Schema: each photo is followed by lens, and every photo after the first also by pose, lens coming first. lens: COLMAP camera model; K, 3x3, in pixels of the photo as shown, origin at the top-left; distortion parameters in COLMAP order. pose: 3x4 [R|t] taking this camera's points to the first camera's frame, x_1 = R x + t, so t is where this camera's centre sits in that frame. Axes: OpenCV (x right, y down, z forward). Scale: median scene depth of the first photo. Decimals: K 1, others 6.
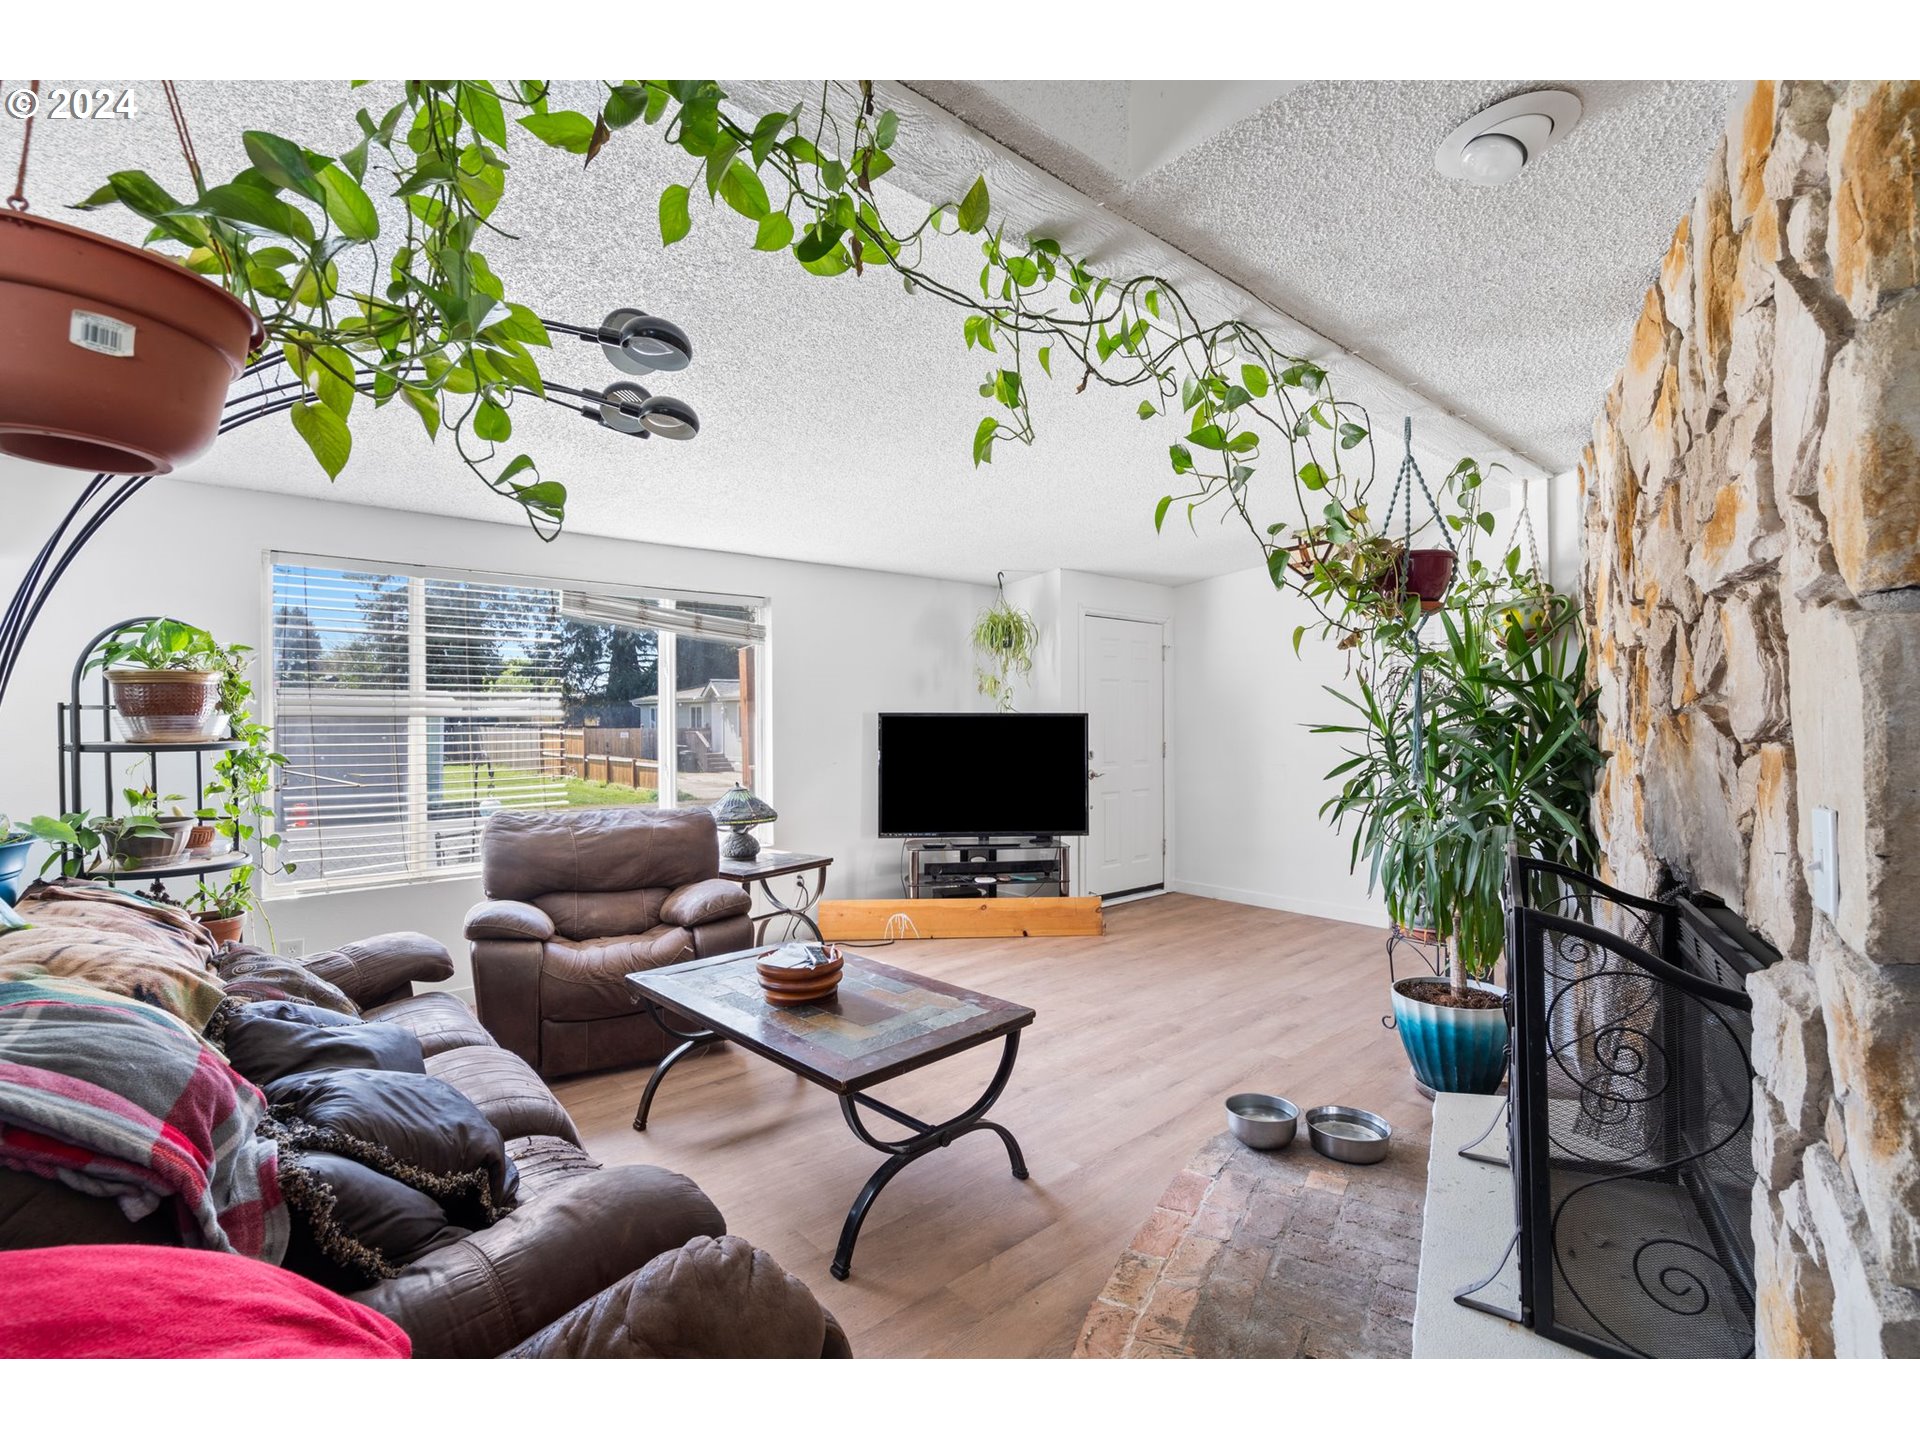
lens RADIAL K [[878.9, 0, 960.0], [0, 878.9, 720.0], [0, 0, 1]] dist [0.001319, 0.000243]
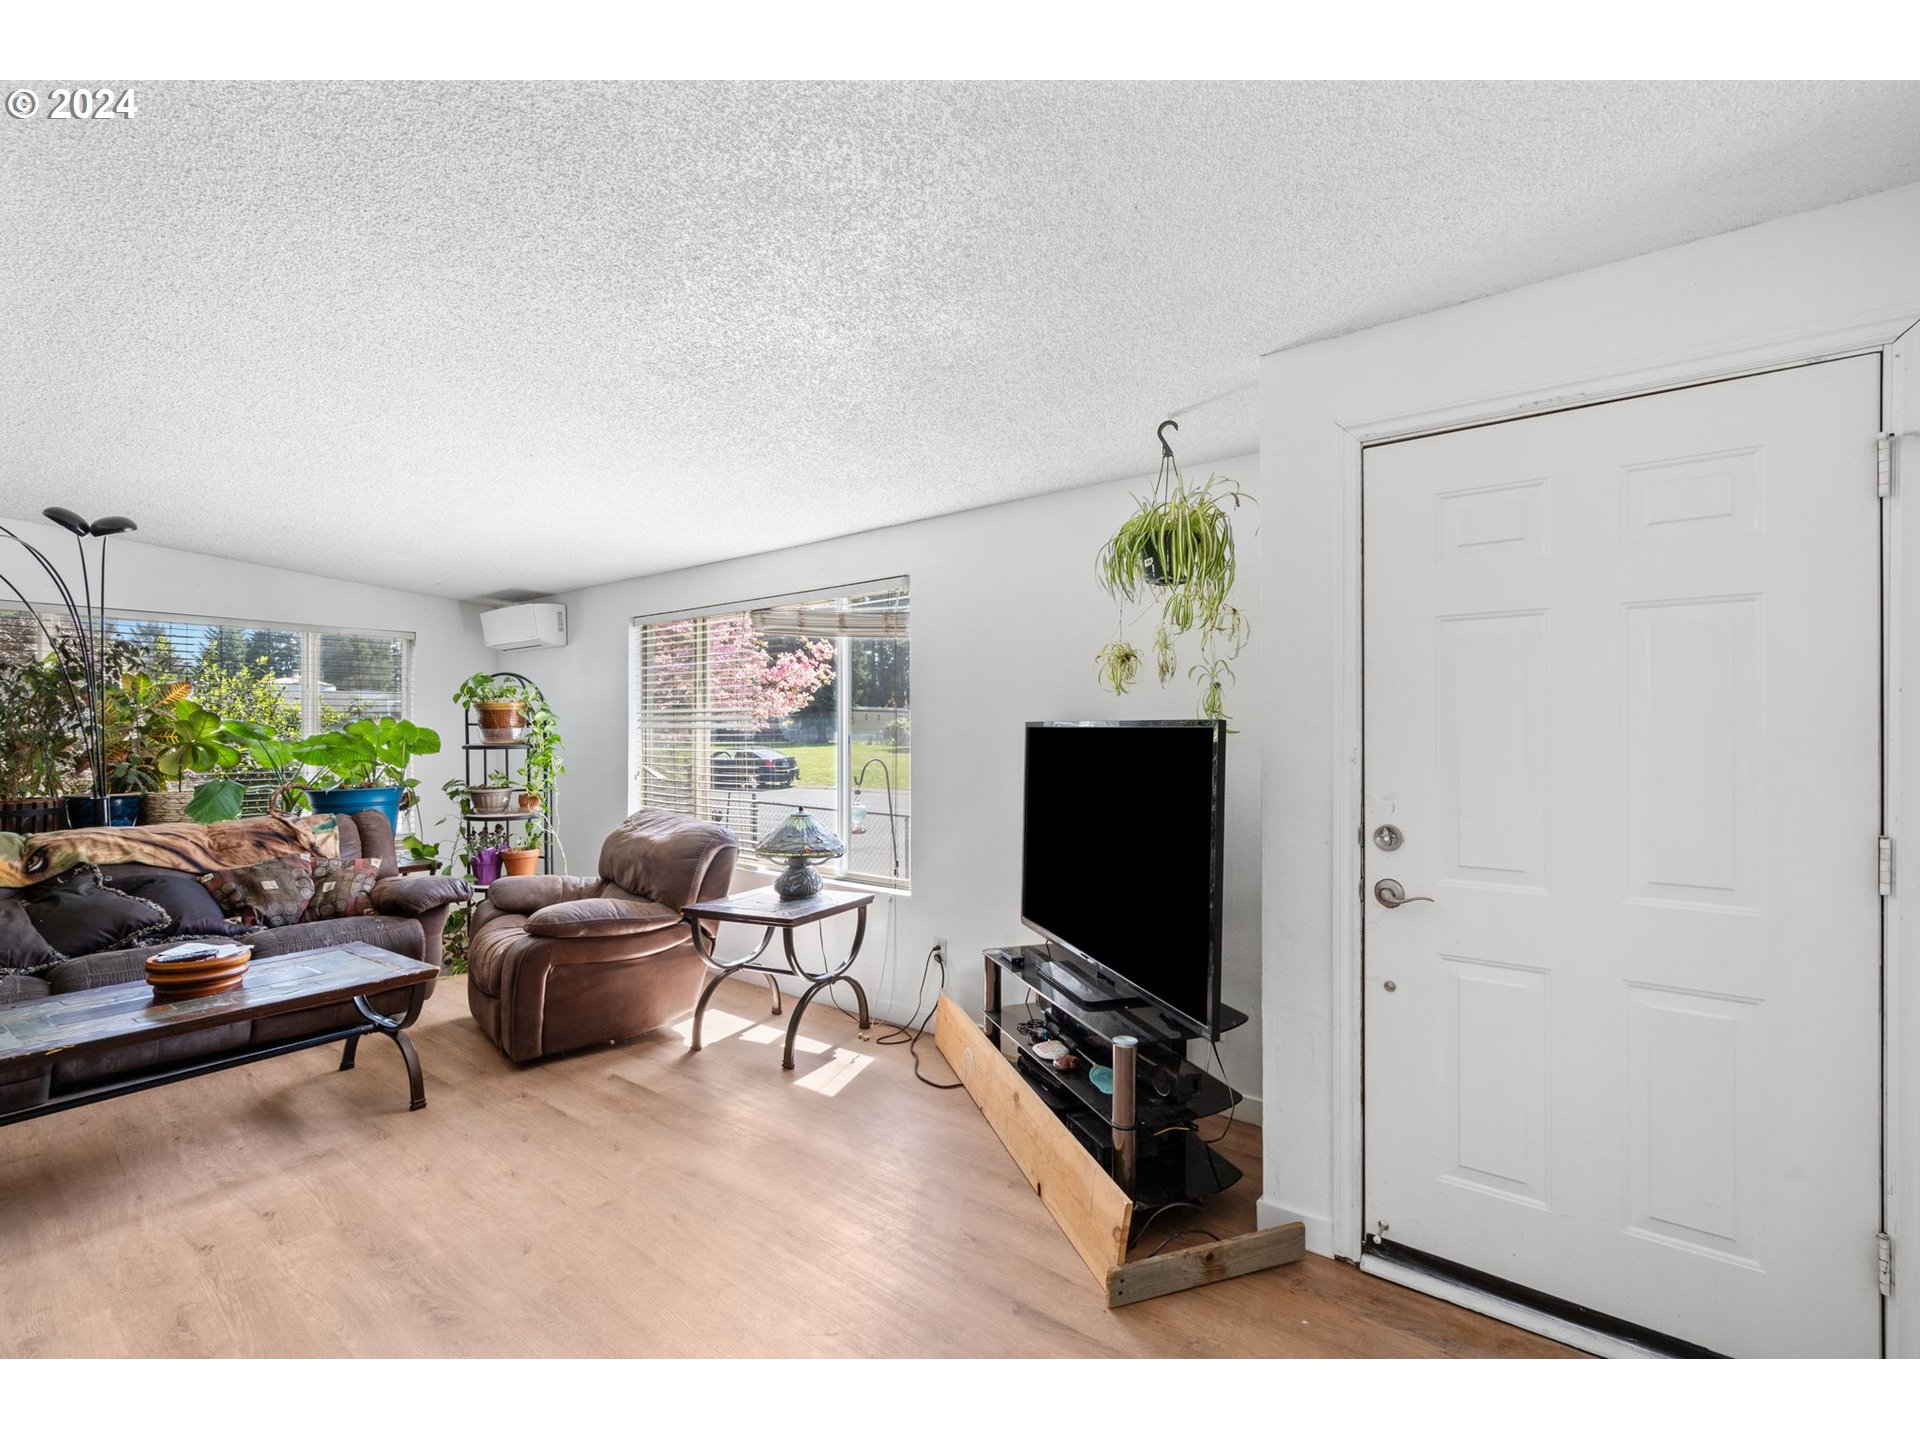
lens RADIAL K [[878.9, 0, 960.0], [0, 878.9, 720.0], [0, 0, 1]] dist [0.001319, 0.000243]
pose [[0.182981, 0.008116, -0.983083, 0.510657], [0.012753, 0.999862, 0.010629, -0.015593], [0.983034, -0.014483, 0.182852, 0.830071]]
